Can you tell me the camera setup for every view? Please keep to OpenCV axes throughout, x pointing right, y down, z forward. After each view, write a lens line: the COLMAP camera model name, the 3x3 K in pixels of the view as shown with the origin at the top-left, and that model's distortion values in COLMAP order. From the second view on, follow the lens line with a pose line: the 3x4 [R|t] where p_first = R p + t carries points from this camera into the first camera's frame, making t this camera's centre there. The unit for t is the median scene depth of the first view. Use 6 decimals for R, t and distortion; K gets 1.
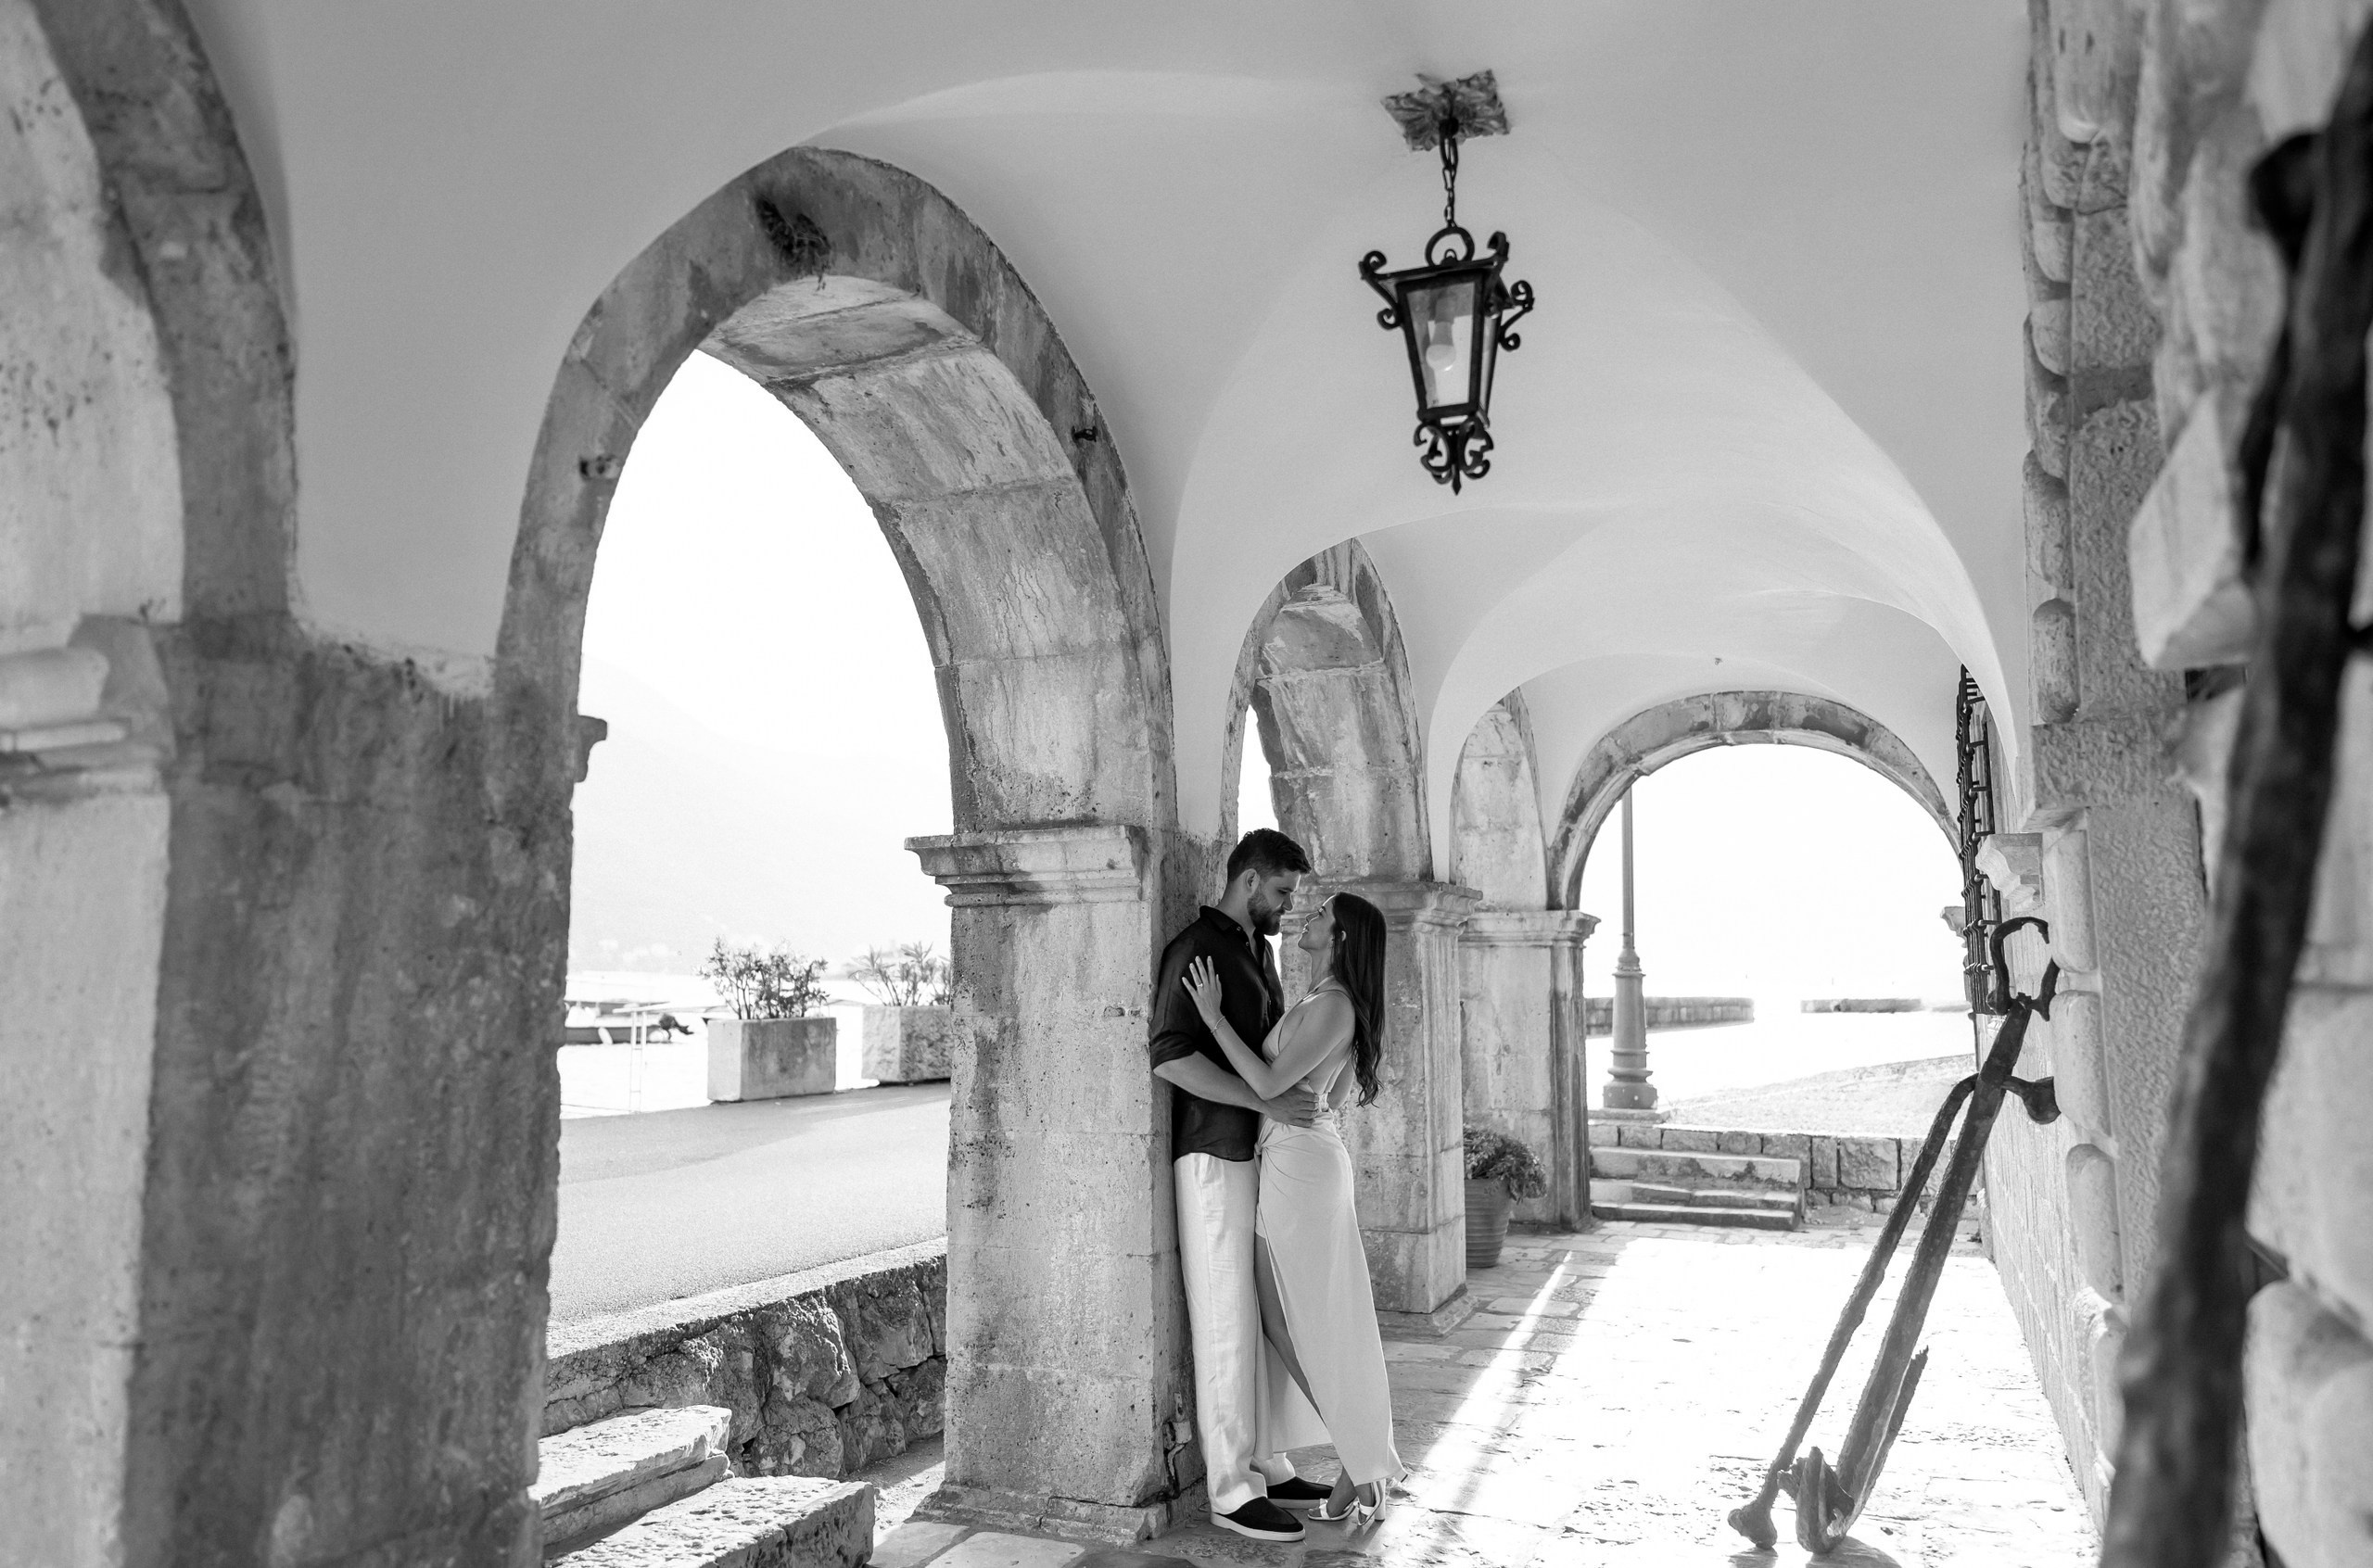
lens RADIAL K [[1619.7, 0, 1182.8], [0, 1619.7, 775.0], [0, 0, 1]] dist [-0.001271, 0.002631]
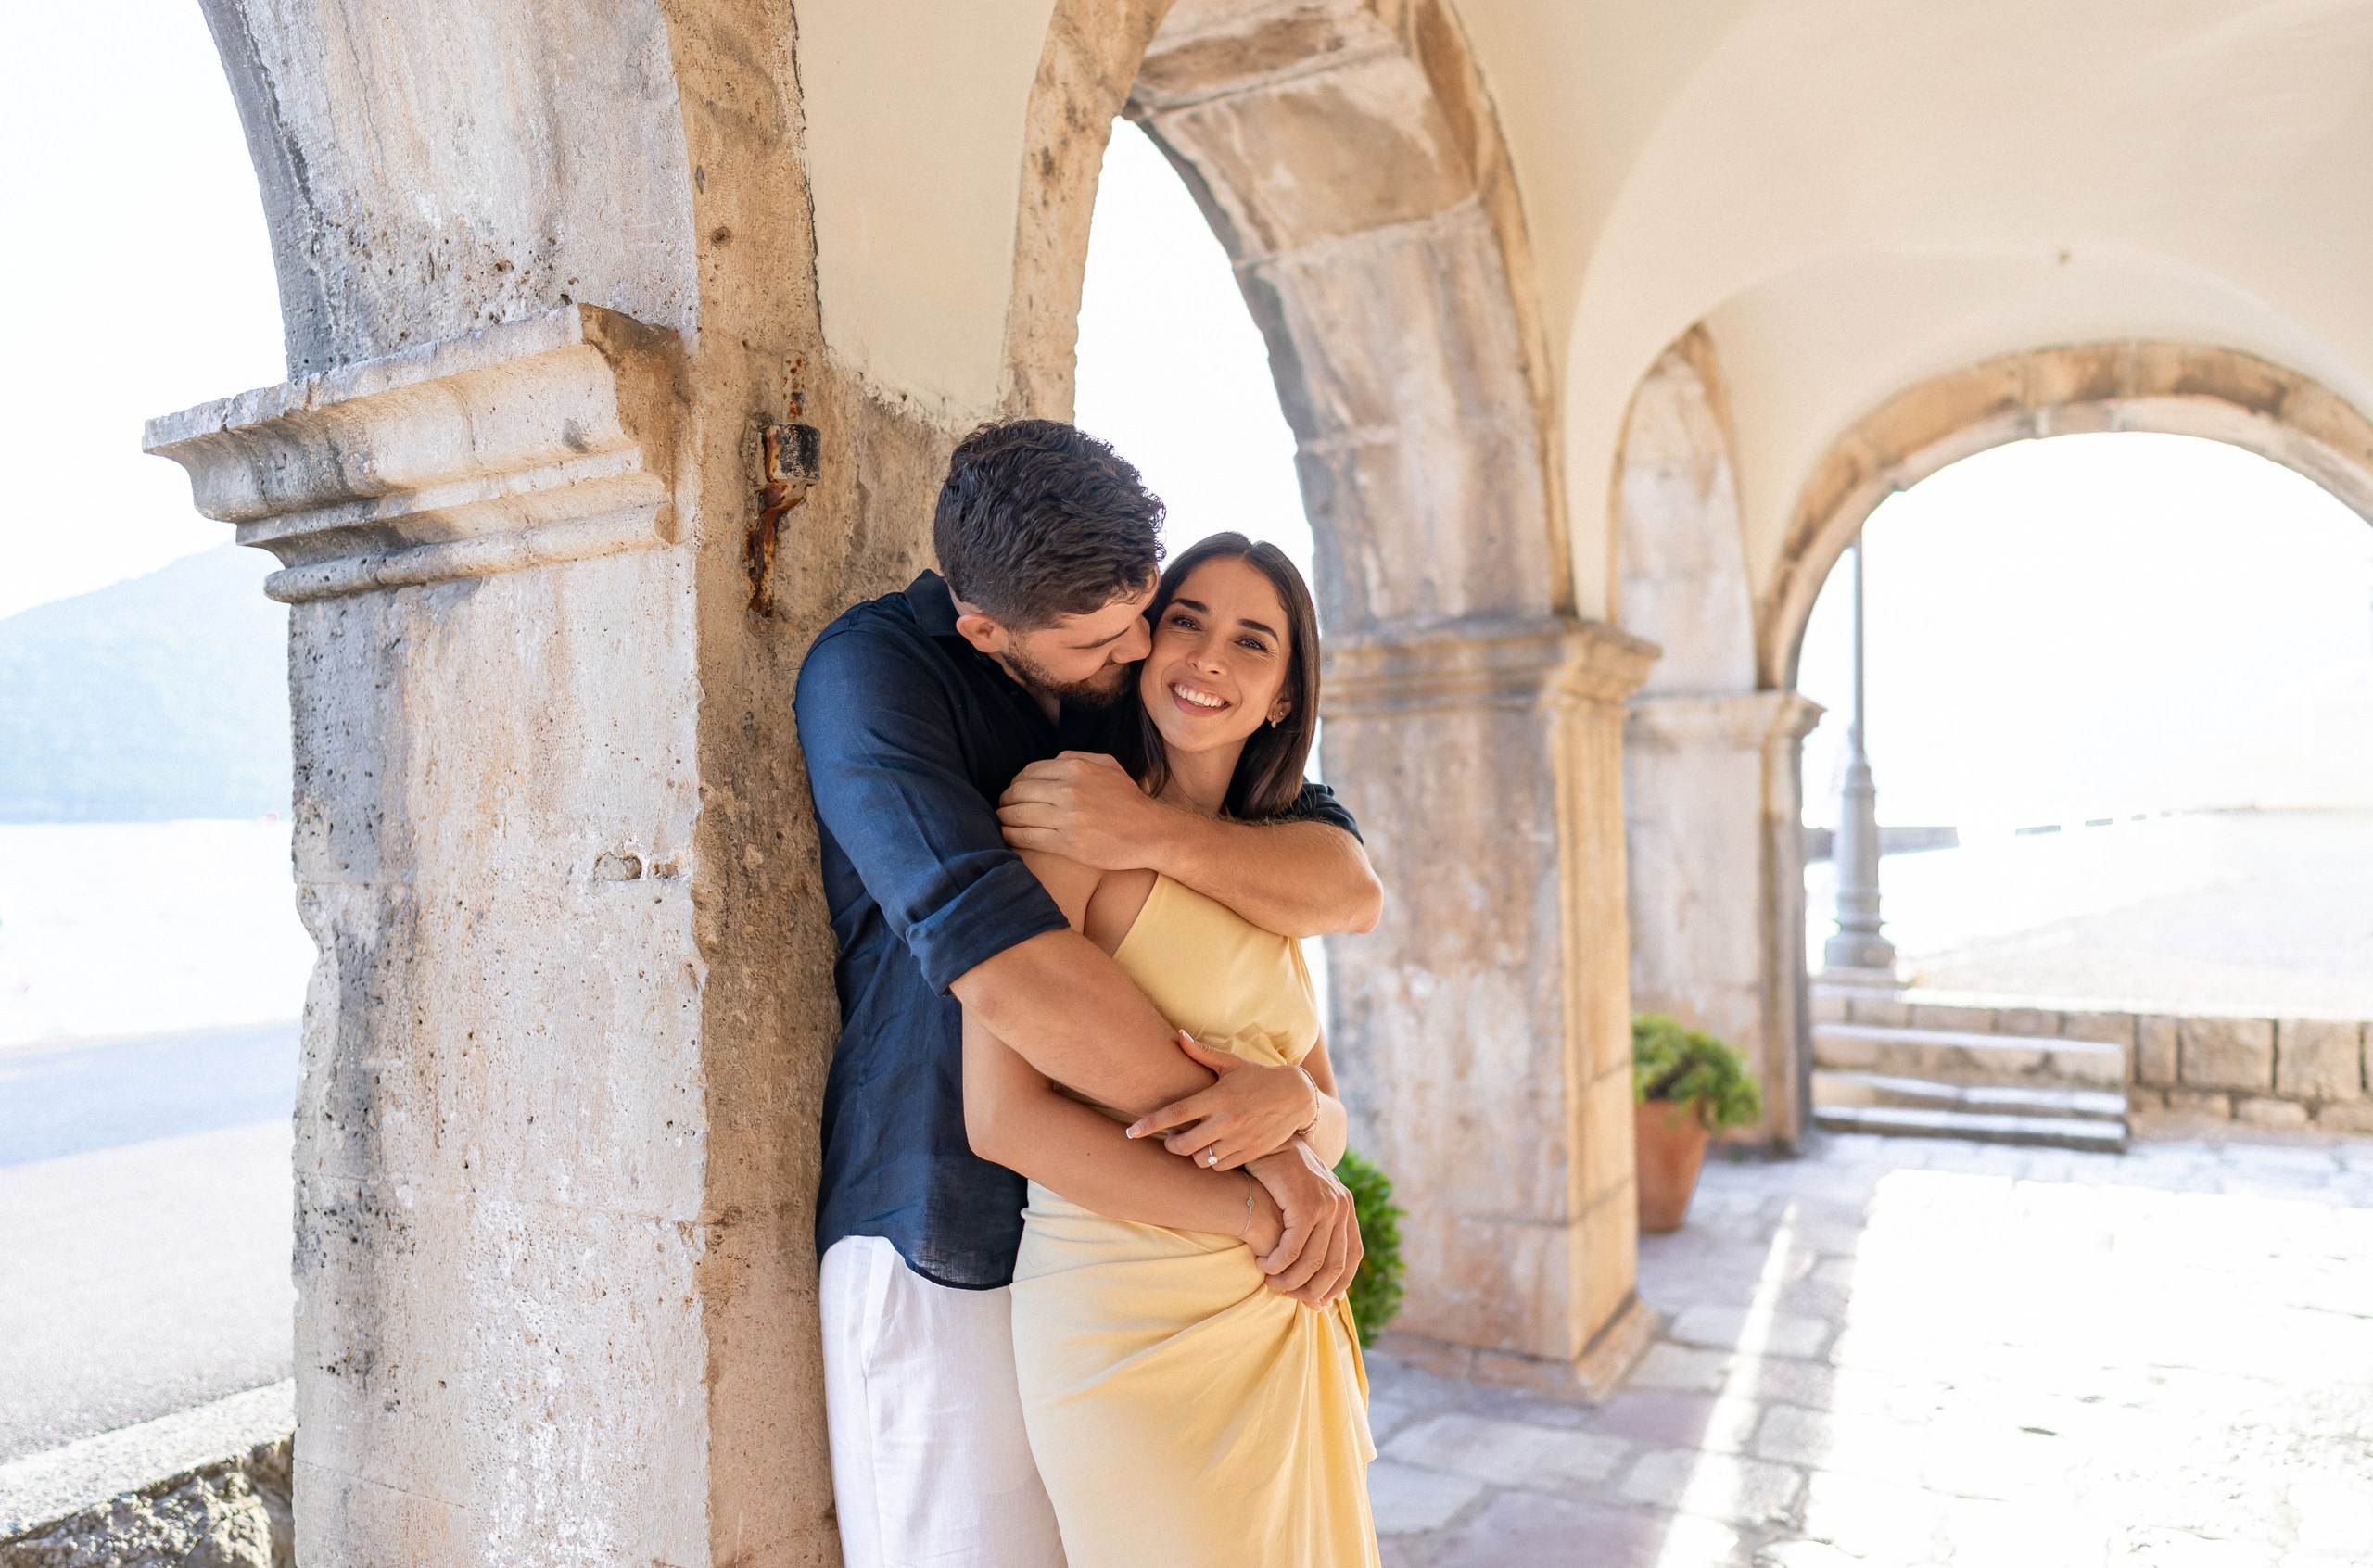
lens RADIAL K [[1619.7, 0, 1182.8], [0, 1619.7, 775.0], [0, 0, 1]] dist [-0.001271, 0.002631]
pose [[0.995161, -0.019448, -0.096315, 0.070077], [0.029030, 0.994653, 0.099108, 0.059149], [0.093872, -0.101424, 0.990405, 0.414592]]
